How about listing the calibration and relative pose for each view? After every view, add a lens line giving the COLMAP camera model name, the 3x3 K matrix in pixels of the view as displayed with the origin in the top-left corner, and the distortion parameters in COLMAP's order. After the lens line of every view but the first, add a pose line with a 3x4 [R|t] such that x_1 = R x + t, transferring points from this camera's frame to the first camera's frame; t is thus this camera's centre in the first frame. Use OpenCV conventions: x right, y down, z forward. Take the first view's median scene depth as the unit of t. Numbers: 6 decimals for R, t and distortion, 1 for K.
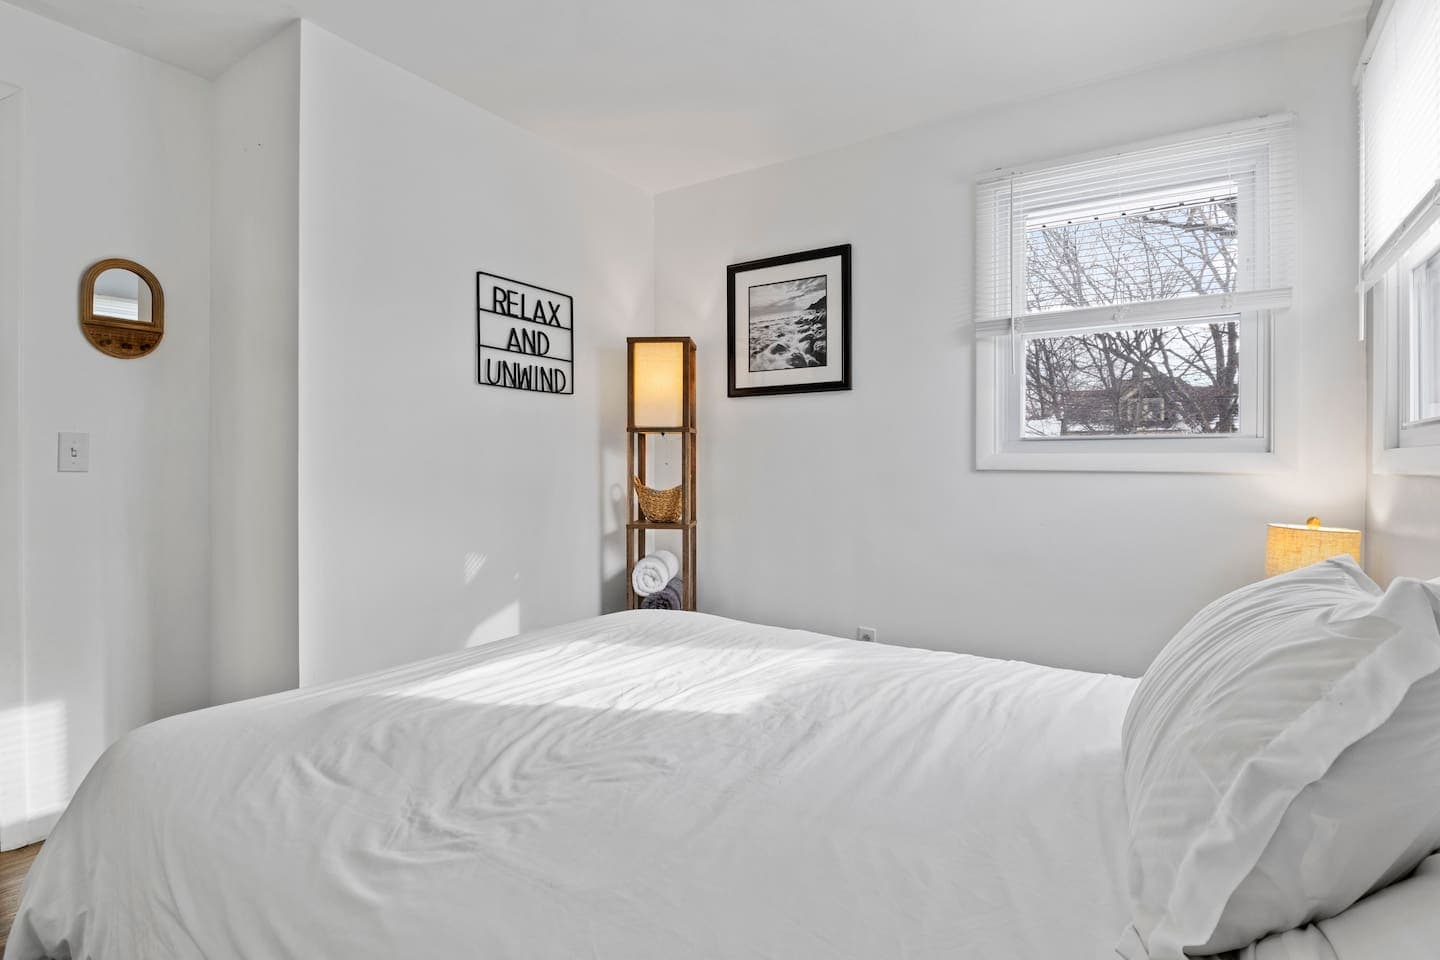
lens RADIAL K [[727.4, 0, 722.2], [0, 727.4, 477.2], [0, 0, 1]] dist [-0.023680, -0.000358]
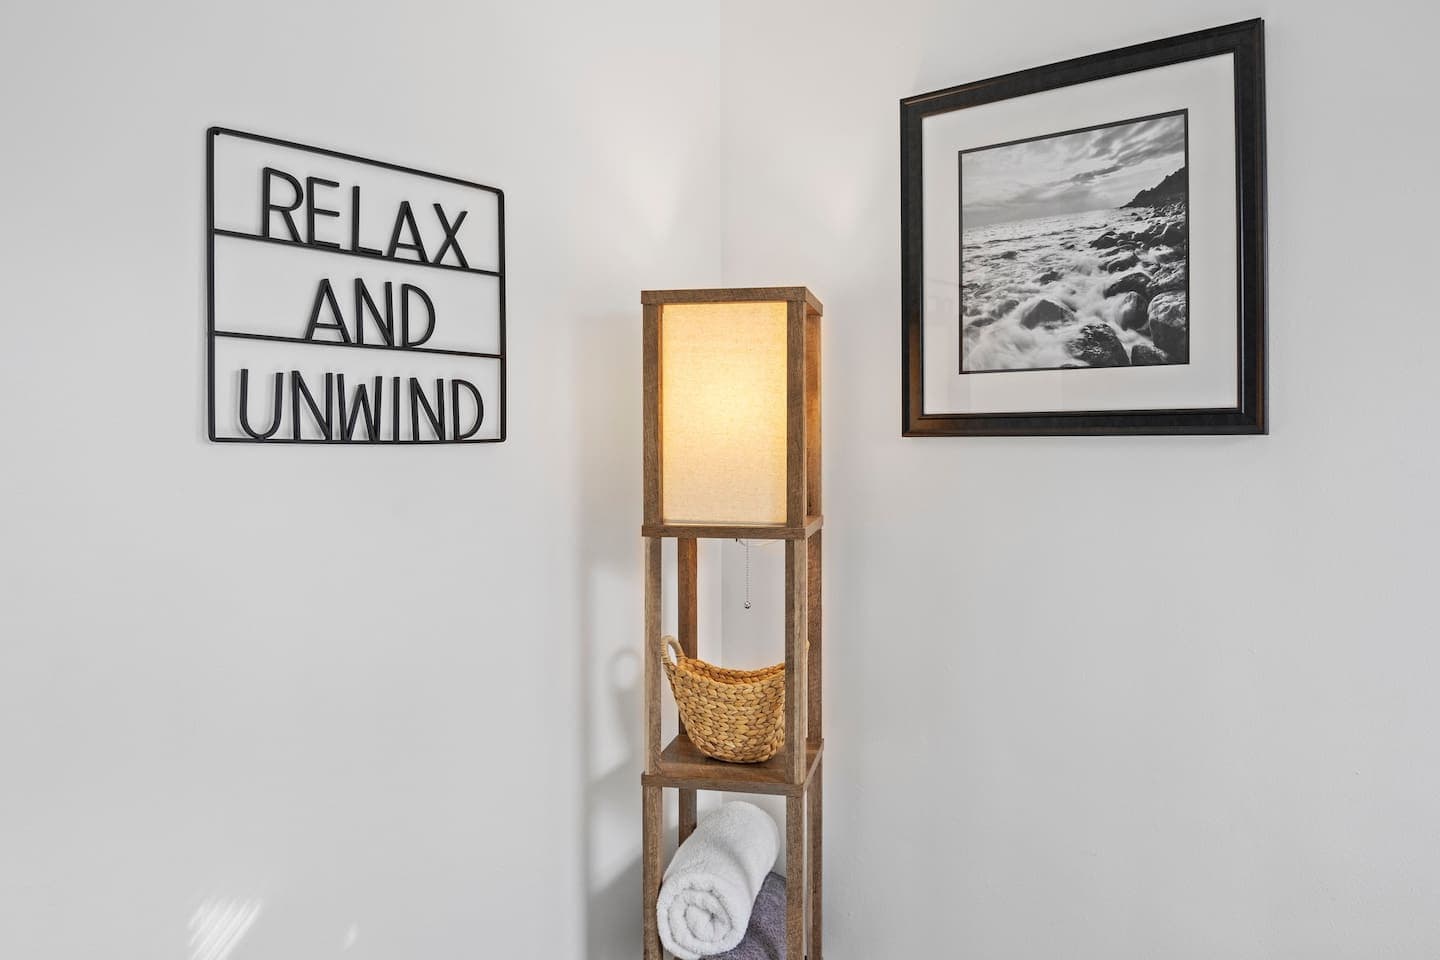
lens RADIAL K [[1164.5, 0, 717.6], [0, 1164.5, 478.0], [0, 0, 1]] dist [-0.039263, -0.012960]
pose [[0.993049, -0.000736, -0.117700, -0.019010], [0.000735, 1.000000, -0.000051, -0.093796], [0.117700, -0.000036, 0.993049, 0.394800]]
